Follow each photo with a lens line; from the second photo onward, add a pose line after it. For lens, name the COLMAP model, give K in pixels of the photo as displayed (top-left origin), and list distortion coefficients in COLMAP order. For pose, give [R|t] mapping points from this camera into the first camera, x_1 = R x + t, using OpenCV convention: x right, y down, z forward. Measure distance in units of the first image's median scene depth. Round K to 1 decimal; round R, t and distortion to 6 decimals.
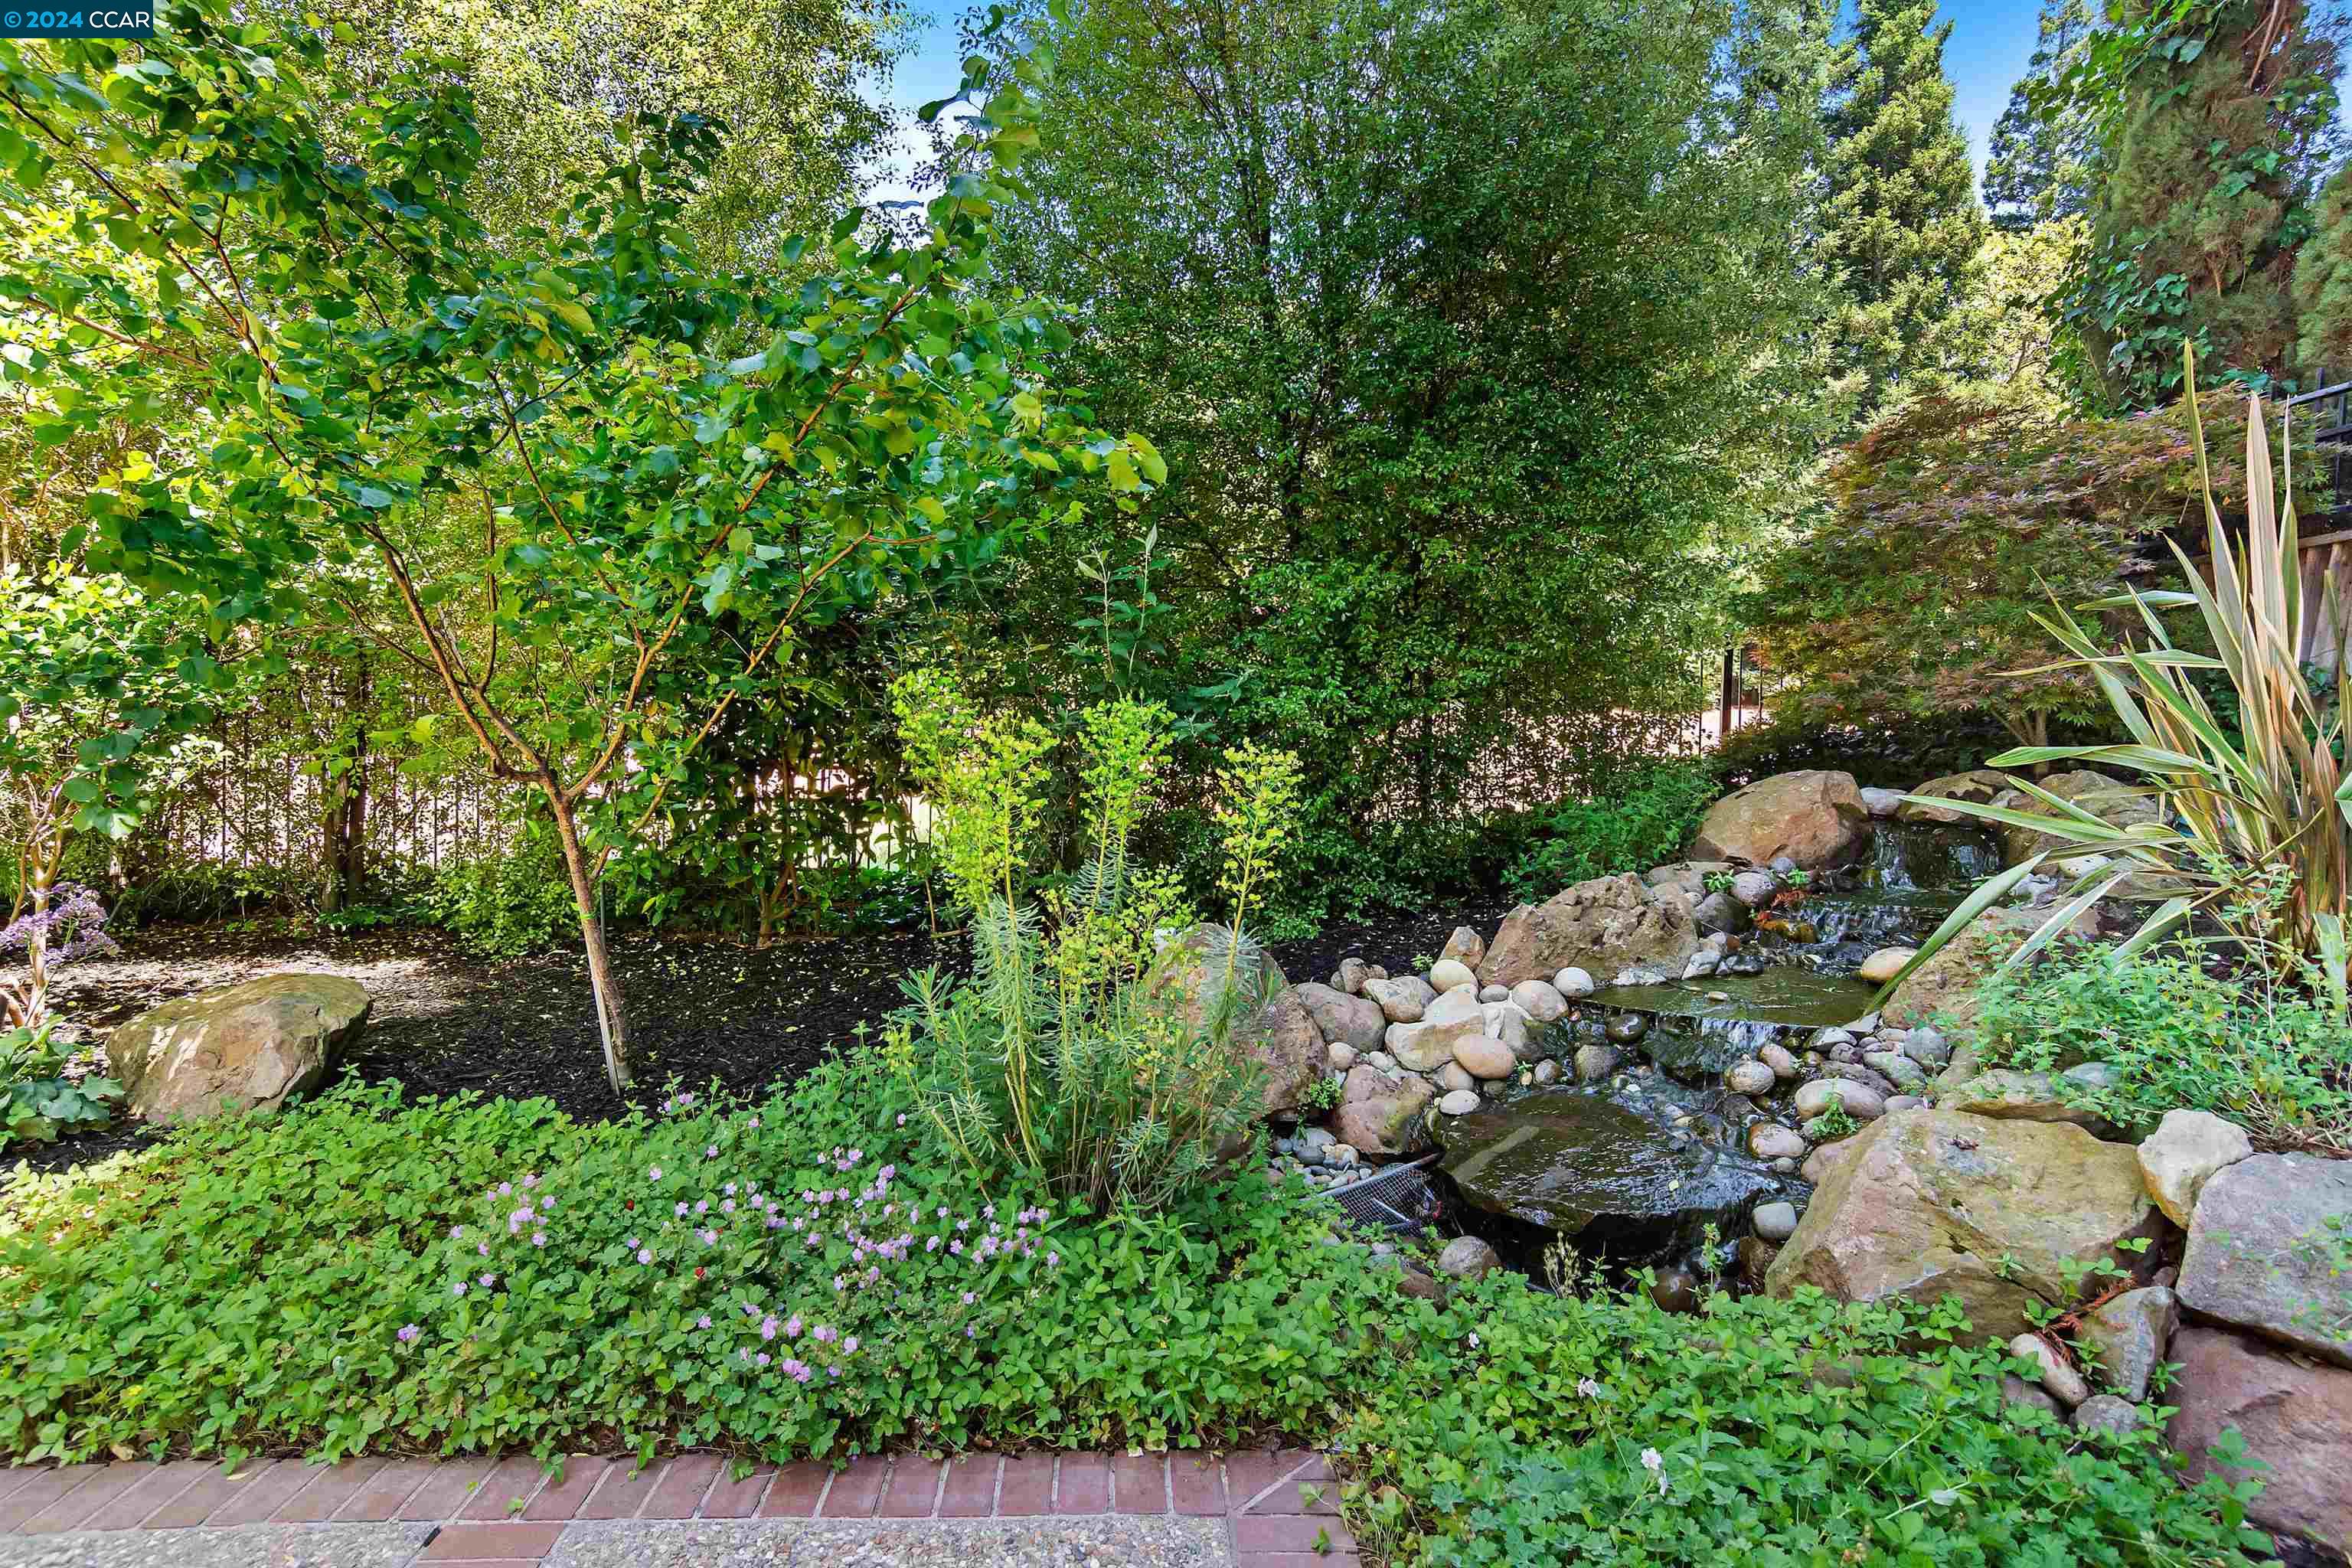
lens RADIAL K [[1236.1, 0, 1176.0], [0, 1236.1, 784.0], [0, 0, 1]] dist [-0.002978, -0.000622]
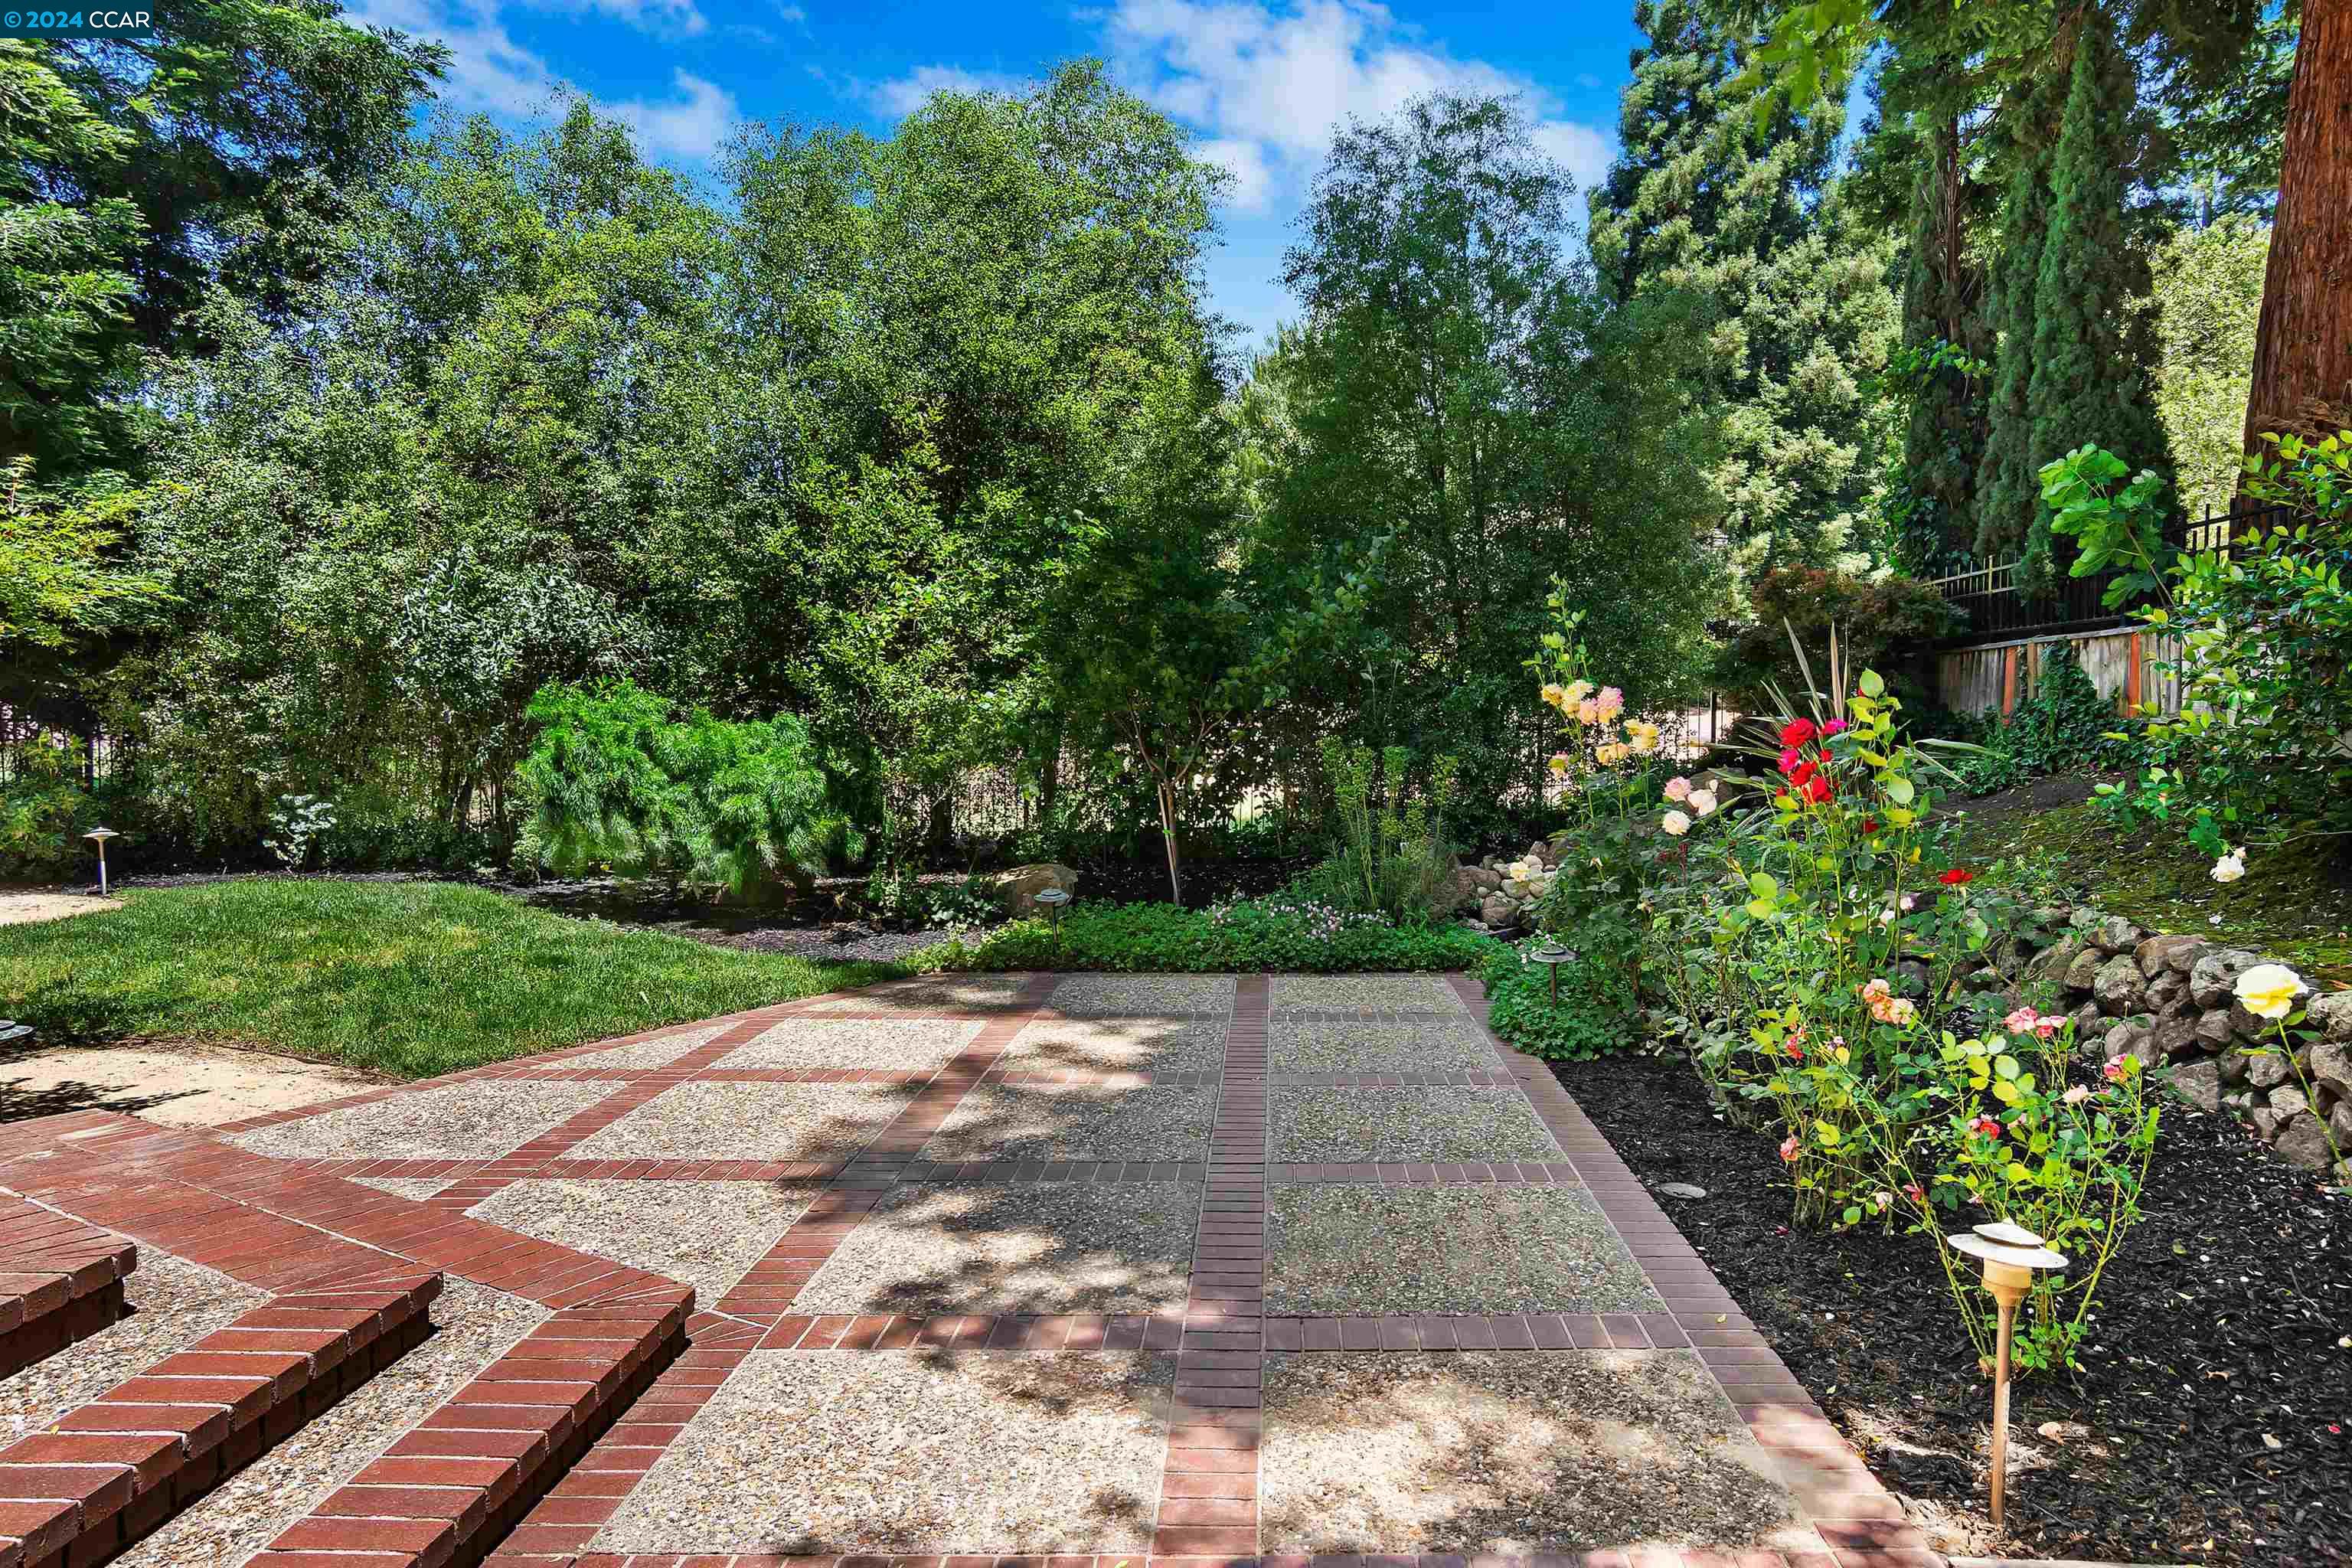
lens RADIAL K [[1469.4, 0, 1176.0], [0, 1469.4, 784.0], [0, 0, 1]] dist [0.003715, 0.002393]
pose [[0.988578, -0.027129, -0.148246, -0.031135], [0.023512, 0.999383, -0.026102, 0.067249], [0.148862, 0.022319, 0.988606, -2.008851]]
